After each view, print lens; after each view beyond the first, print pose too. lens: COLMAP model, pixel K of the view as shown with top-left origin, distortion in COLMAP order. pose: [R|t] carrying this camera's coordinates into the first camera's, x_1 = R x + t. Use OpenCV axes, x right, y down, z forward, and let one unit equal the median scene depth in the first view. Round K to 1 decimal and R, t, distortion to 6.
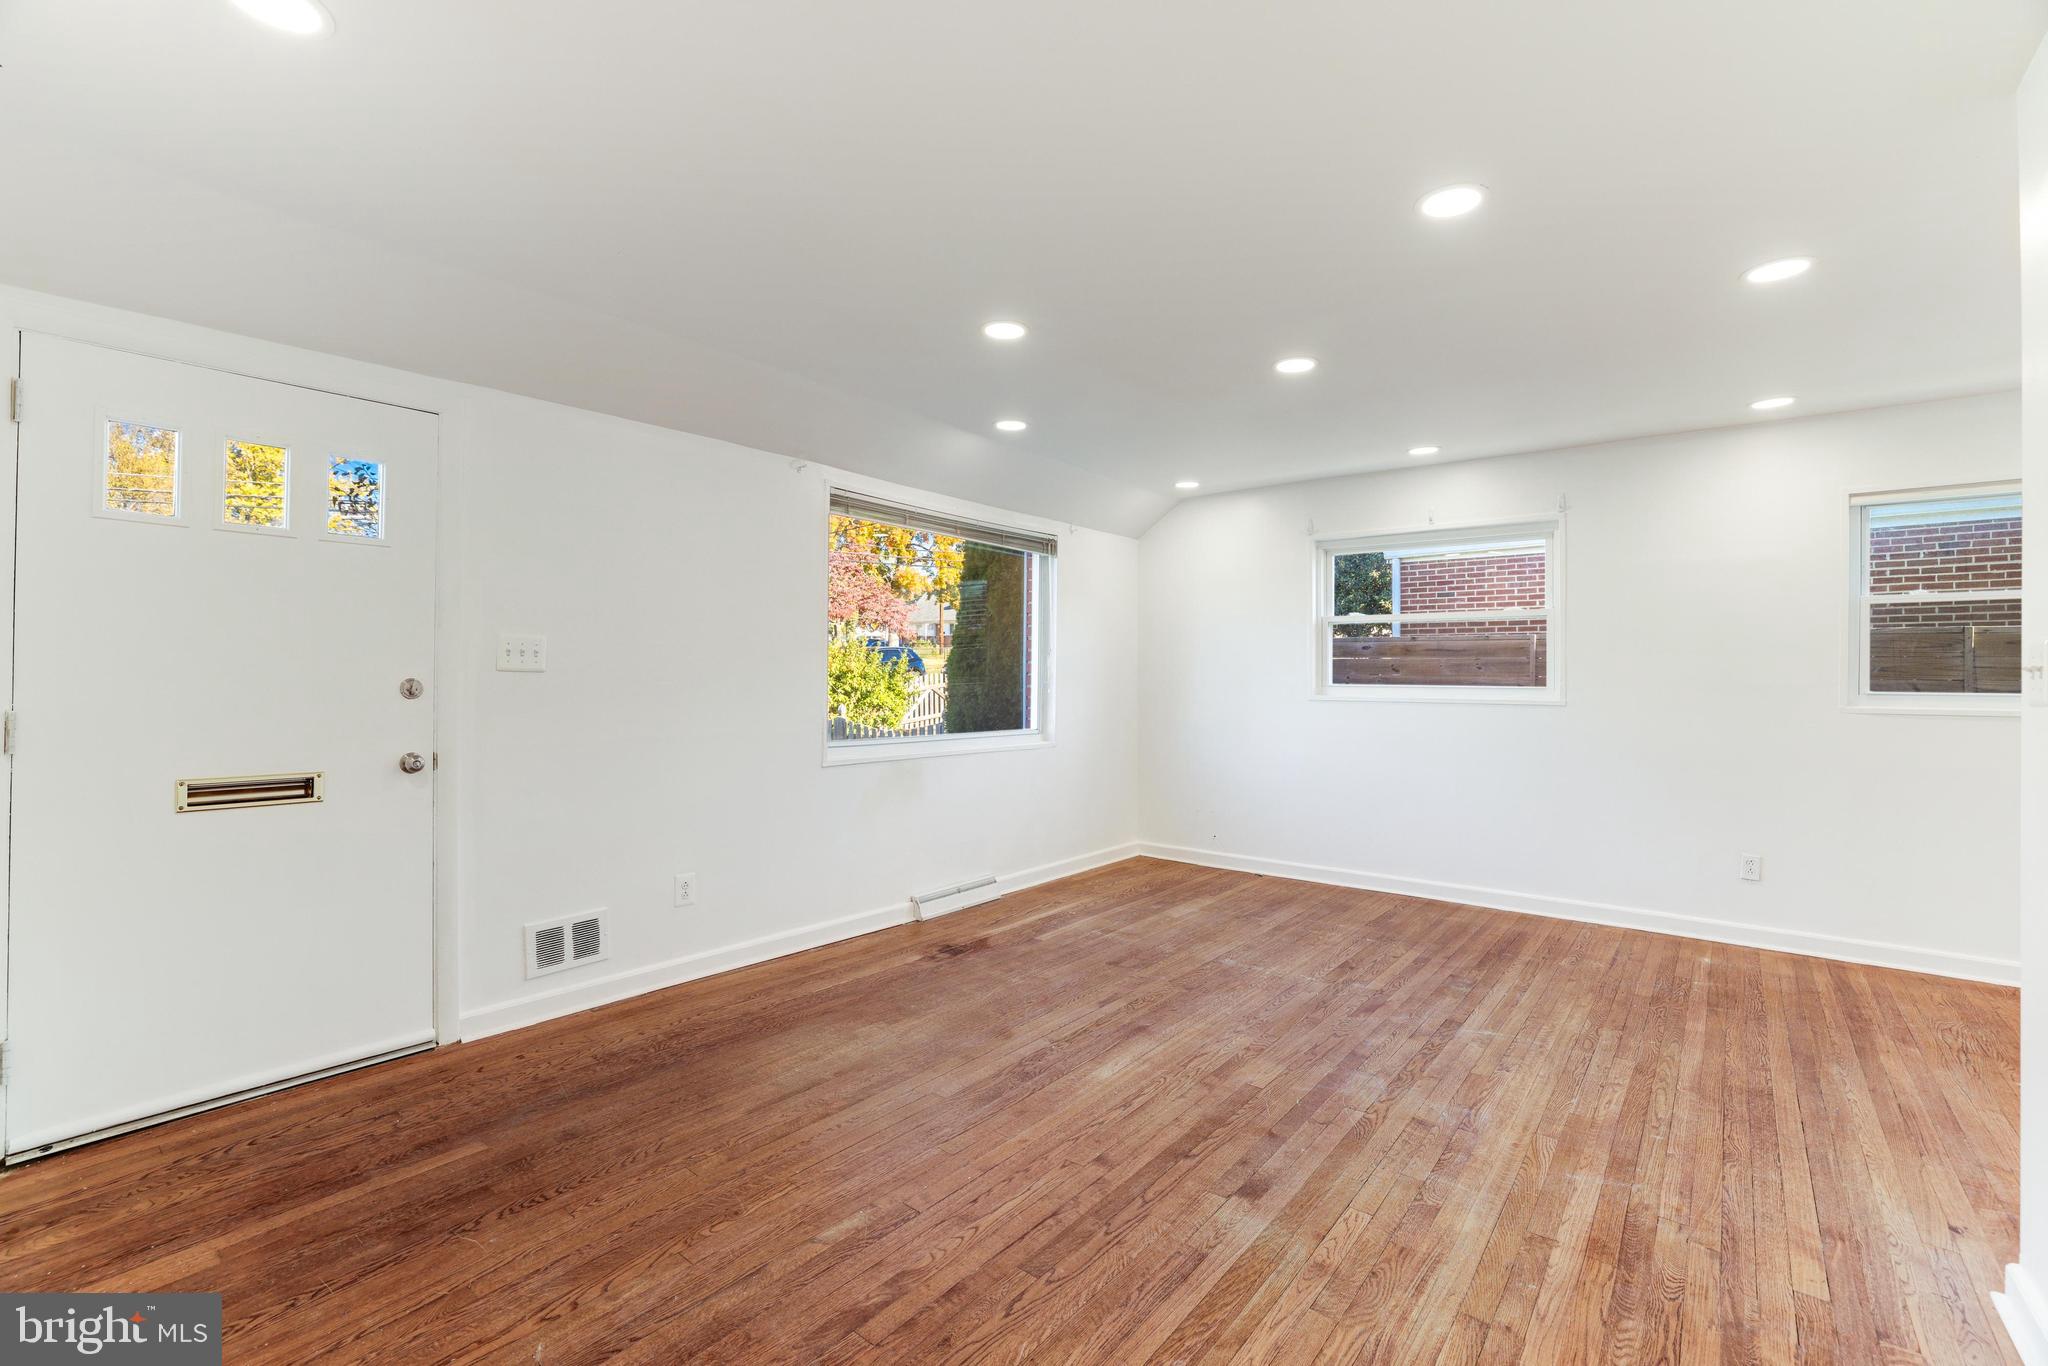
lens RADIAL K [[888.3, 0, 1020.7], [0, 888.3, 673.2], [0, 0, 1]] dist [-0.050400, 0.020971]
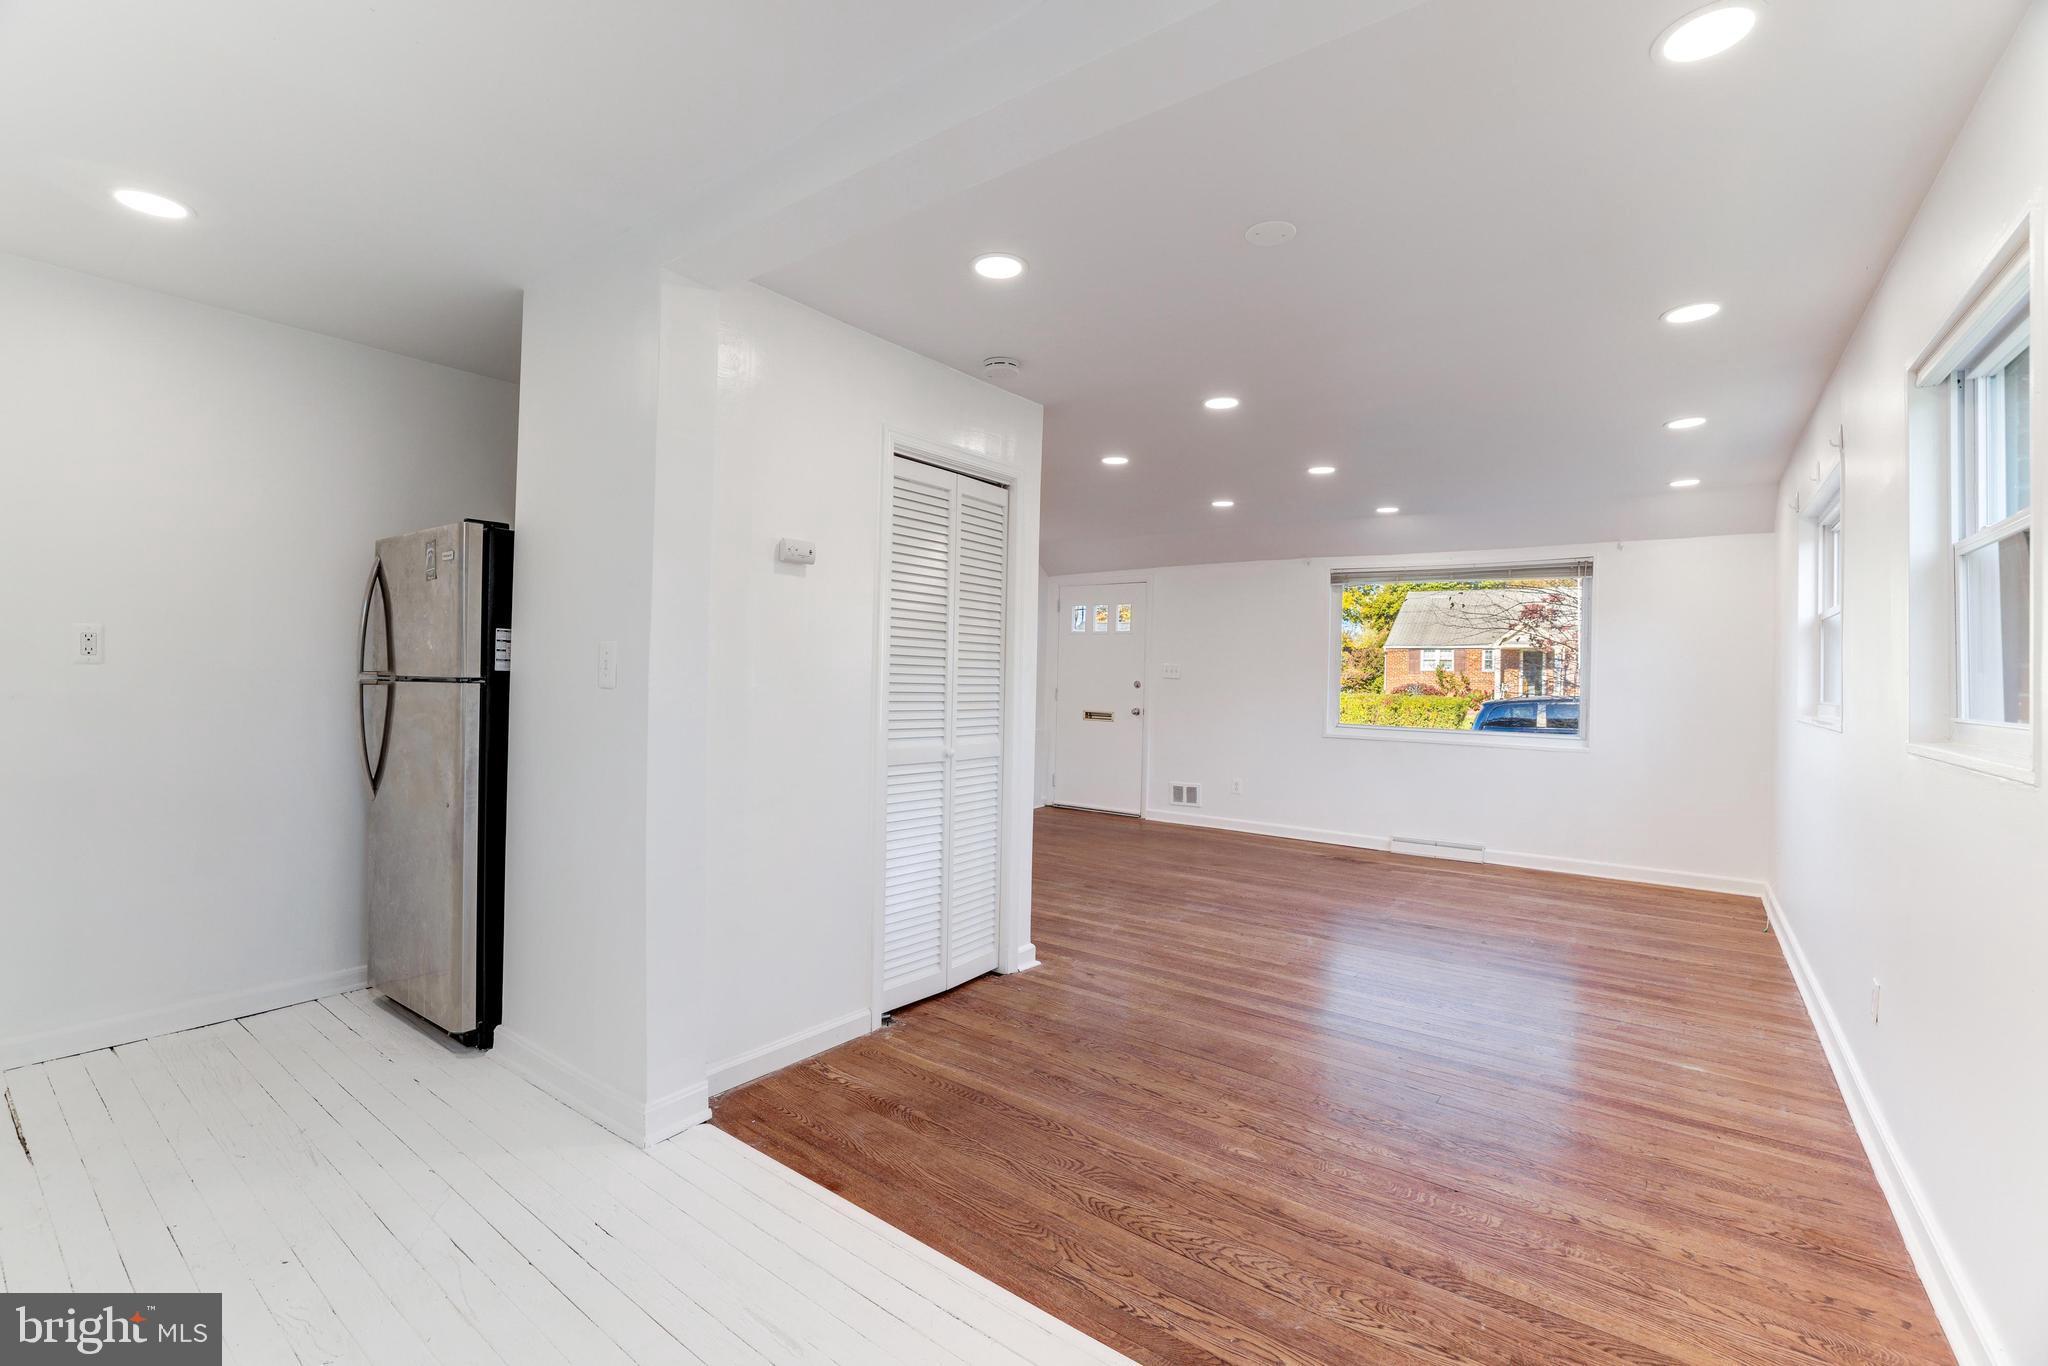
lens RADIAL K [[888.4, 0, 1023.8], [0, 888.4, 668.5], [0, 0, 1]] dist [-0.048303, 0.017628]
pose [[0.037178, -0.012243, -0.999234, 1.883158], [-0.015275, 0.999801, -0.012819, 0.007842], [0.999192, 0.015740, 0.036983, 0.485426]]
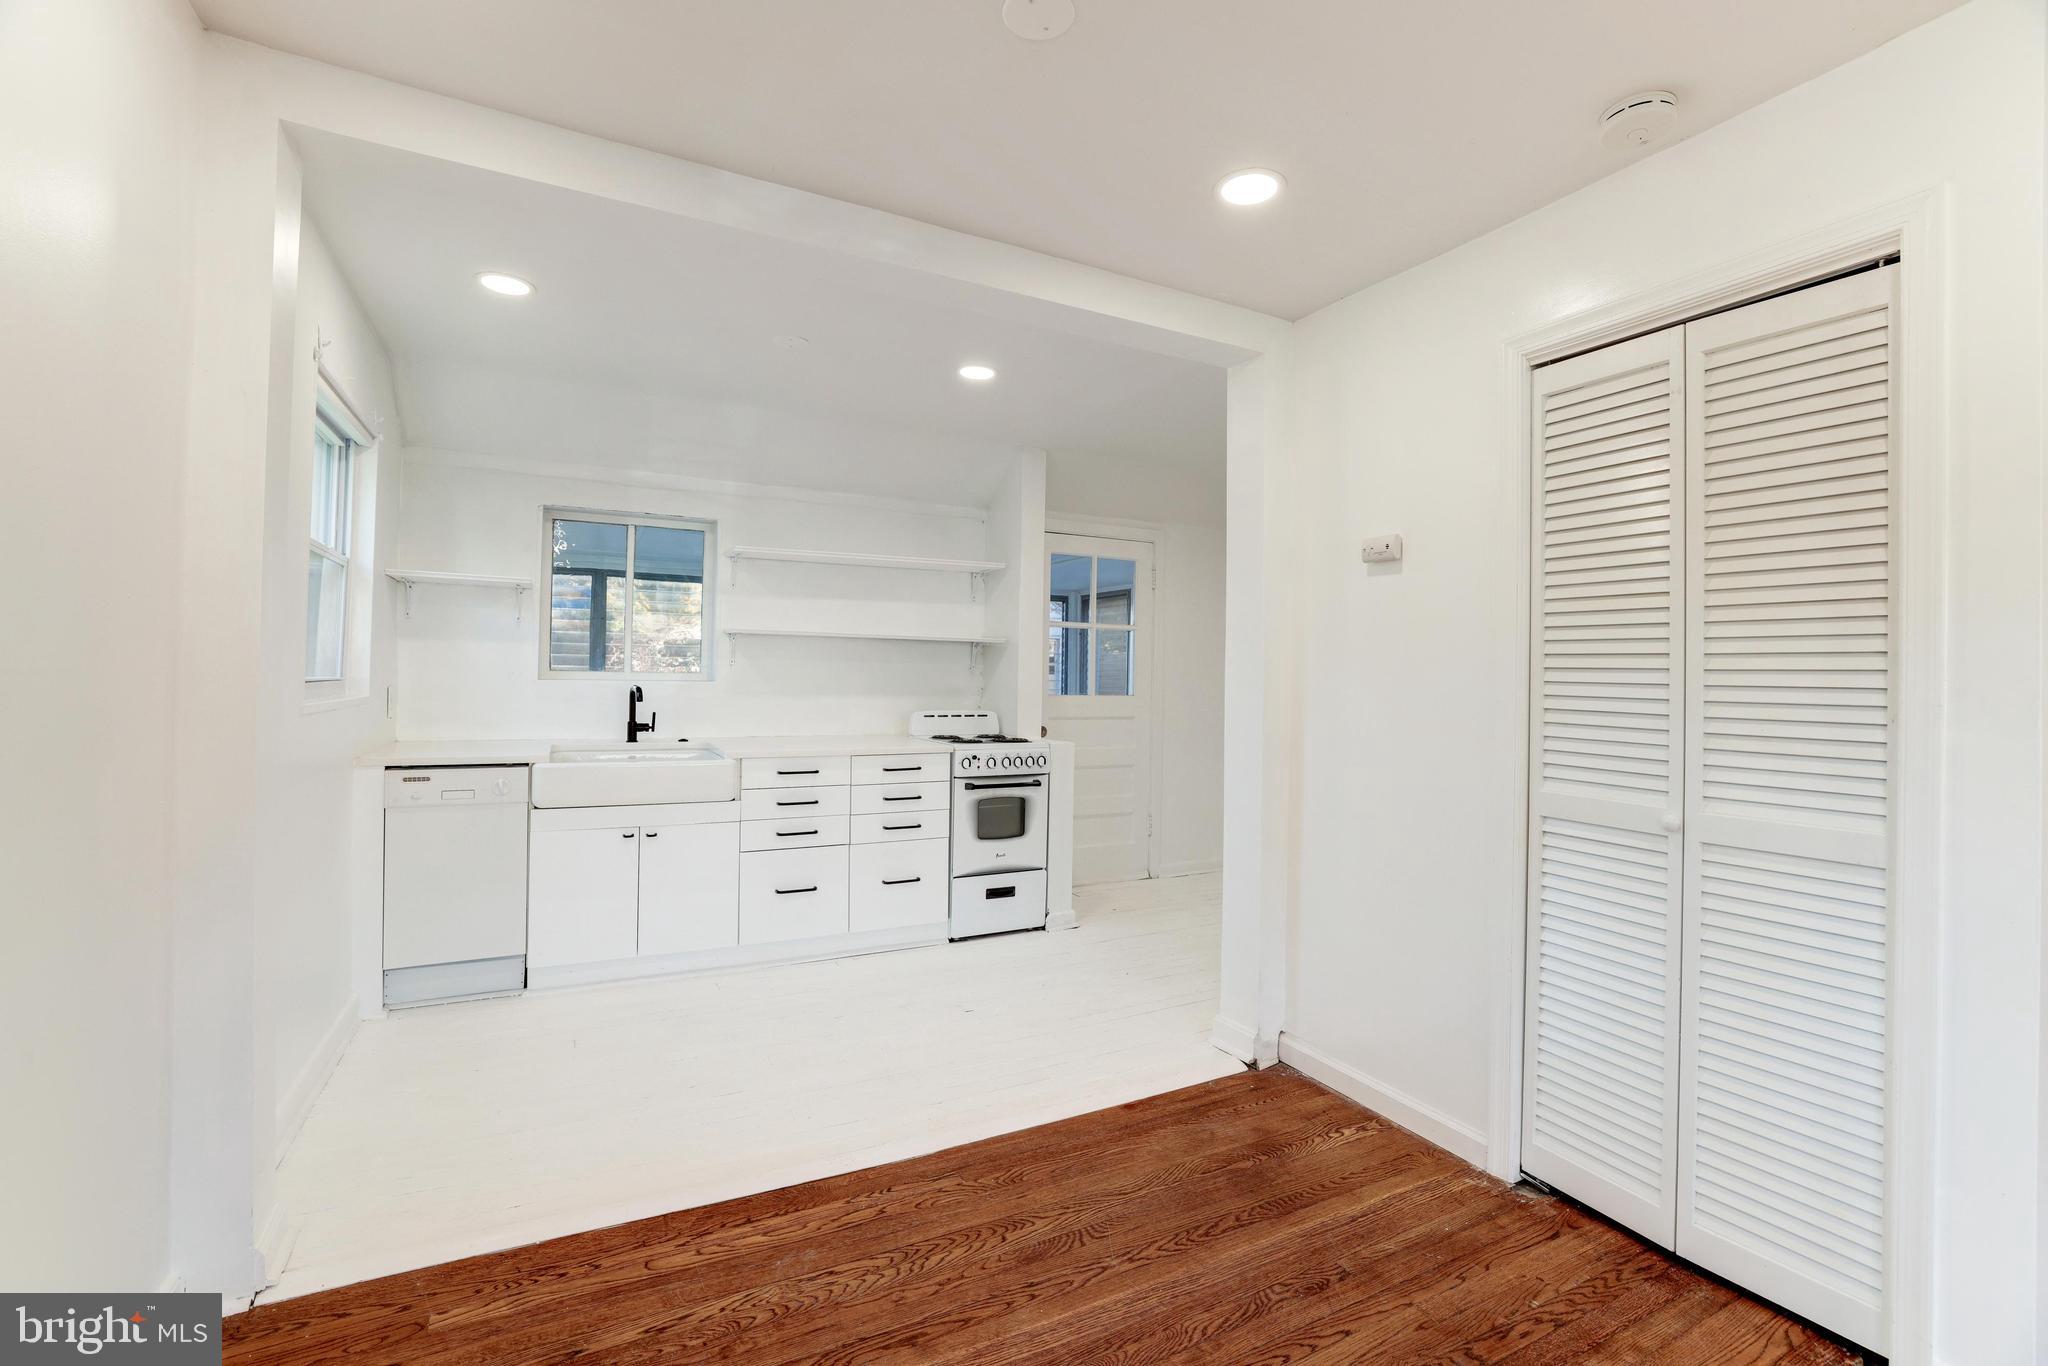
lens RADIAL K [[888.3, 0, 1020.7], [0, 888.3, 673.2], [0, 0, 1]] dist [-0.050400, 0.020971]
pose [[-0.915911, -0.019275, 0.400919, 0.950815], [-0.024275, 0.999678, -0.007395, 0.011445], [-0.400647, -0.016506, -0.916084, 1.173702]]
